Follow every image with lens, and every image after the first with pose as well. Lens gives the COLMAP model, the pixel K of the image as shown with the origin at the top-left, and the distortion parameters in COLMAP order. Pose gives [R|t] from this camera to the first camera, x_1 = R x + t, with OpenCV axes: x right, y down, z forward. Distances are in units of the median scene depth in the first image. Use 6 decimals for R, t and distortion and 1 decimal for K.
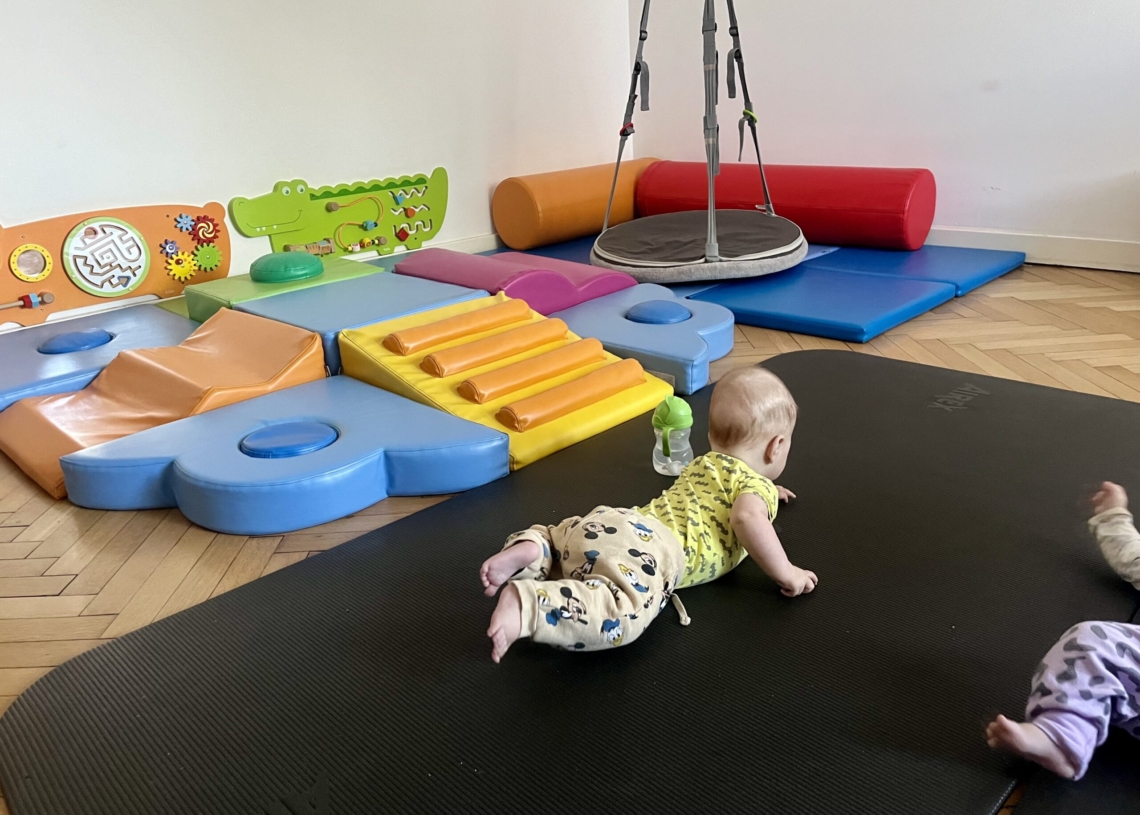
lens RADIAL K [[871.5, 0, 581.4], [0, 871.5, 410.1], [0, 0, 1]] dist [0.088974, -0.117613]
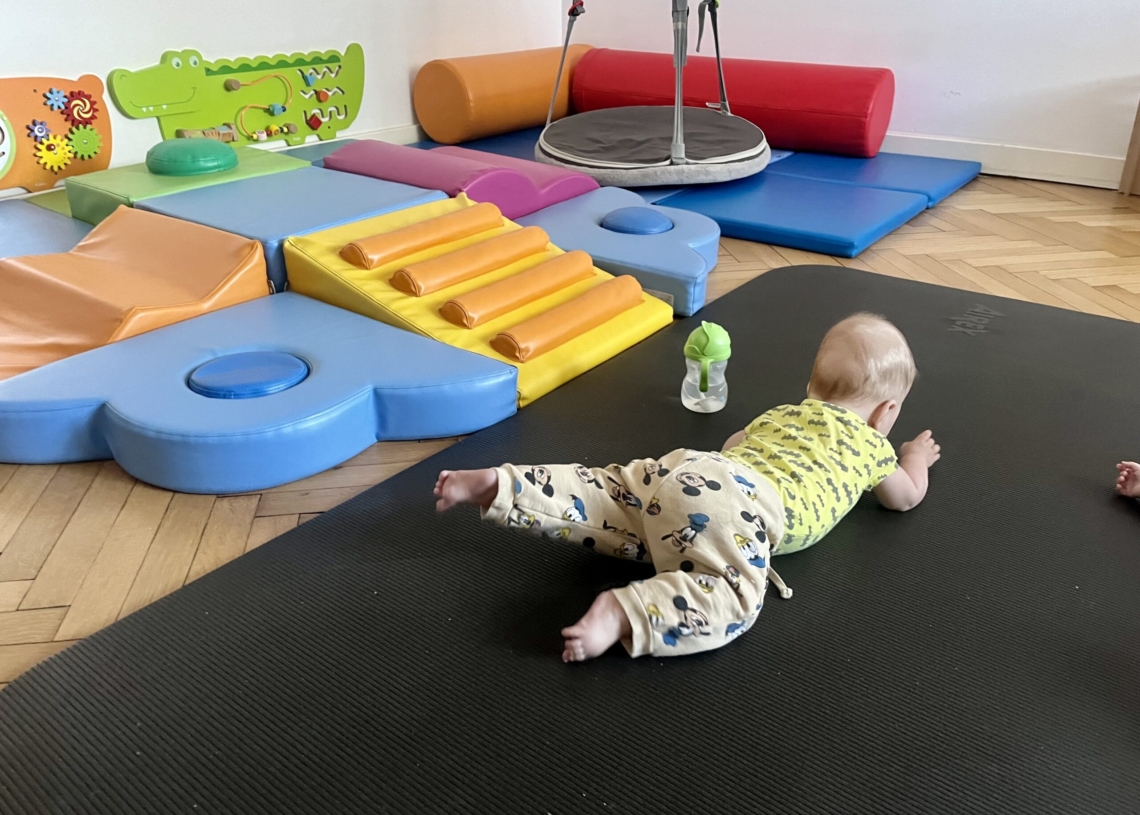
lens RADIAL K [[871.1, 0, 570.0], [0, 871.1, 407.5], [0, 0, 1]] dist [0.084906, -0.117438]
pose [[0.989513, -0.013807, 0.143779, -0.113379], [-0.001541, 0.994355, 0.106092, -0.016817], [-0.144433, -0.105201, 0.983906, 0.106668]]
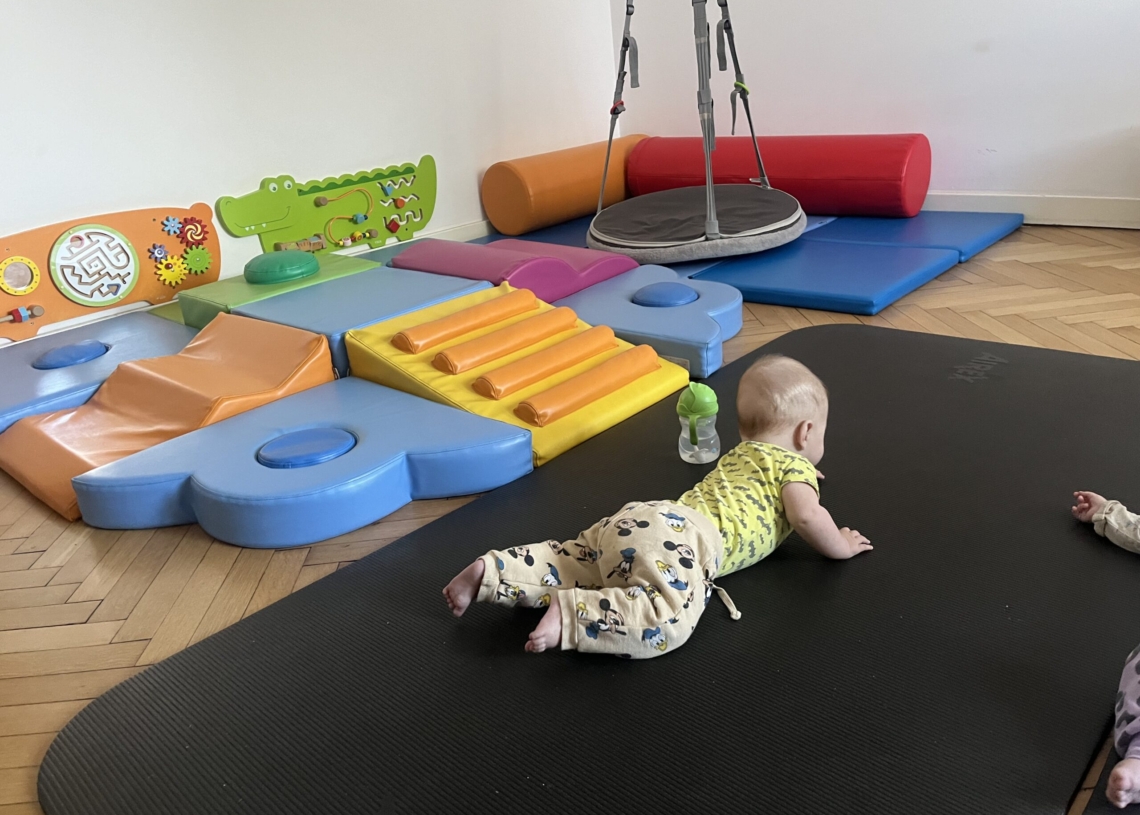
lens RADIAL K [[871.5, 0, 581.4], [0, 871.5, 410.1], [0, 0, 1]] dist [0.088974, -0.117613]
pose [[0.998417, -0.052889, 0.019159, -0.032303], [0.052378, 0.998282, 0.026269, -0.012962], [-0.020516, -0.025224, 0.999471, 0.013408]]
